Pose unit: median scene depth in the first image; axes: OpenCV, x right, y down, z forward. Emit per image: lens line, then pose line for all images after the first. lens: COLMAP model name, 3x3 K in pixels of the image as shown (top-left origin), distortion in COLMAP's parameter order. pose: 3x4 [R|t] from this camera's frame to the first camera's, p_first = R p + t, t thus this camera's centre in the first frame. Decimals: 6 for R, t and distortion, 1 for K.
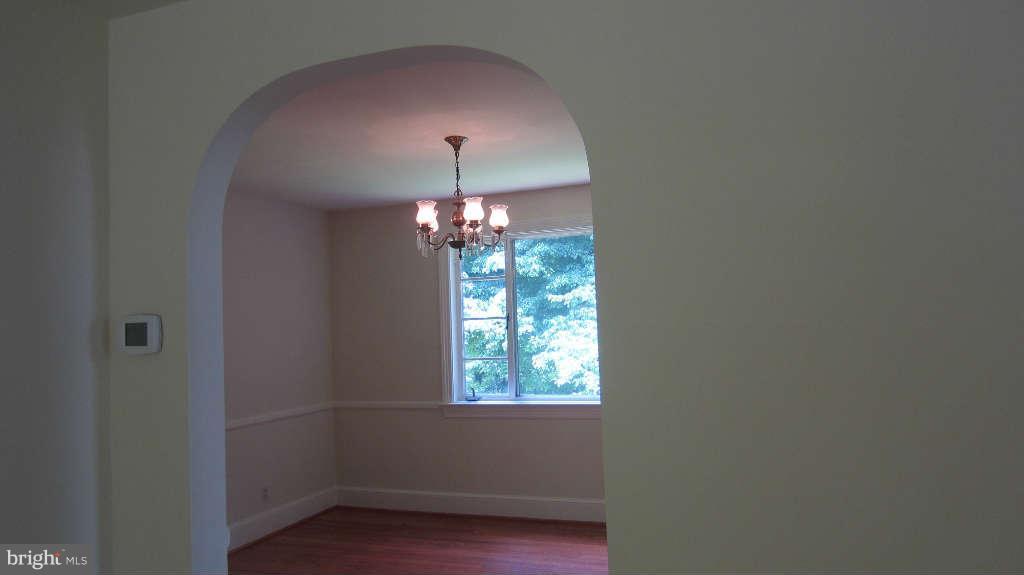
lens RADIAL K [[773.0, 0, 512.0], [0, 773.0, 287.5], [0, 0, 1]] dist [-0.030473, -0.001008]
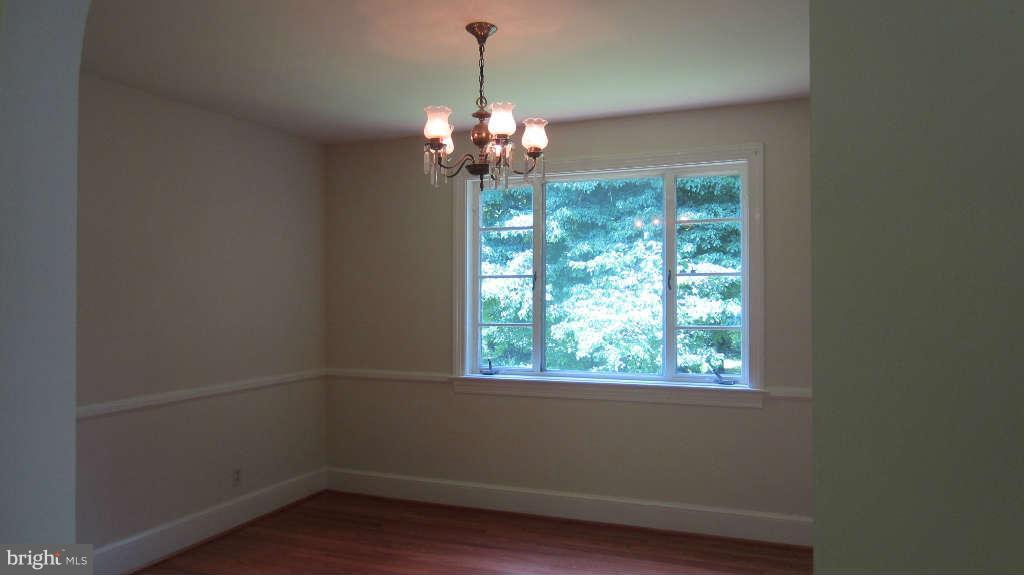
lens RADIAL K [[773.0, 0, 512.0], [0, 773.0, 287.5], [0, 0, 1]] dist [-0.030473, -0.001008]
pose [[0.999219, 0.035147, -0.018059, -0.012426], [-0.034425, 0.998652, 0.038848, 0.017548], [0.019400, -0.038196, 0.999082, 0.150430]]
